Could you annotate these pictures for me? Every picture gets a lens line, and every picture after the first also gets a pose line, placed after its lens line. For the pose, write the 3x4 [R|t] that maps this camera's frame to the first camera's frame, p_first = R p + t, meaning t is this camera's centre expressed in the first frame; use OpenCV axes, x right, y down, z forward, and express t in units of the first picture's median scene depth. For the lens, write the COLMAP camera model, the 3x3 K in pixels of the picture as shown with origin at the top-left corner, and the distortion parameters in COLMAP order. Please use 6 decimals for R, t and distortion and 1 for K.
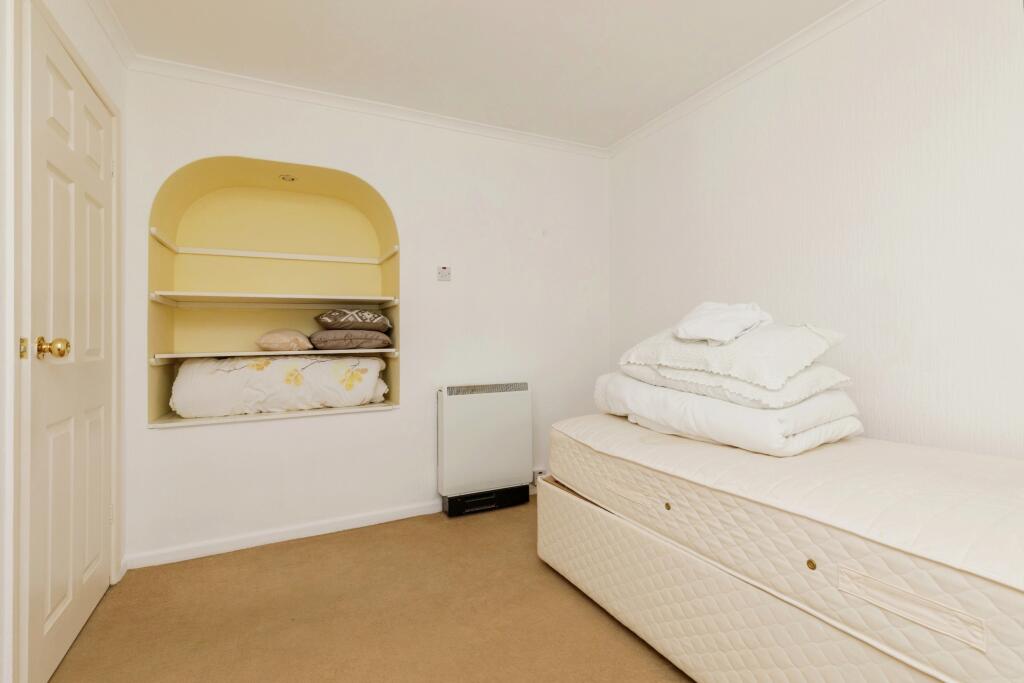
lens RADIAL K [[475.6, 0, 511.8], [0, 475.6, 336.1], [0, 0, 1]] dist [0.005396, 0.000185]
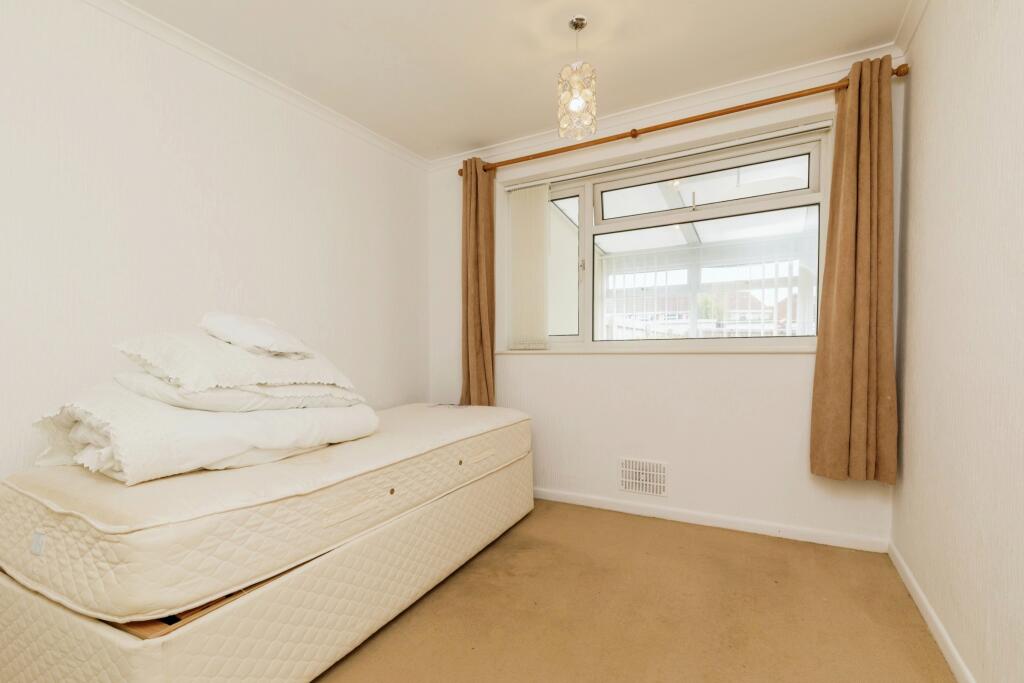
lens RADIAL K [[475.6, 0, 510.6], [0, 475.6, 343.4], [0, 0, 1]] dist [0.005396, 0.000185]
pose [[-0.549276, -0.002517, 0.835637, -0.771143], [0.010187, 0.999901, 0.009708, -0.020633], [-0.835579, 0.013845, -0.549196, 1.299751]]
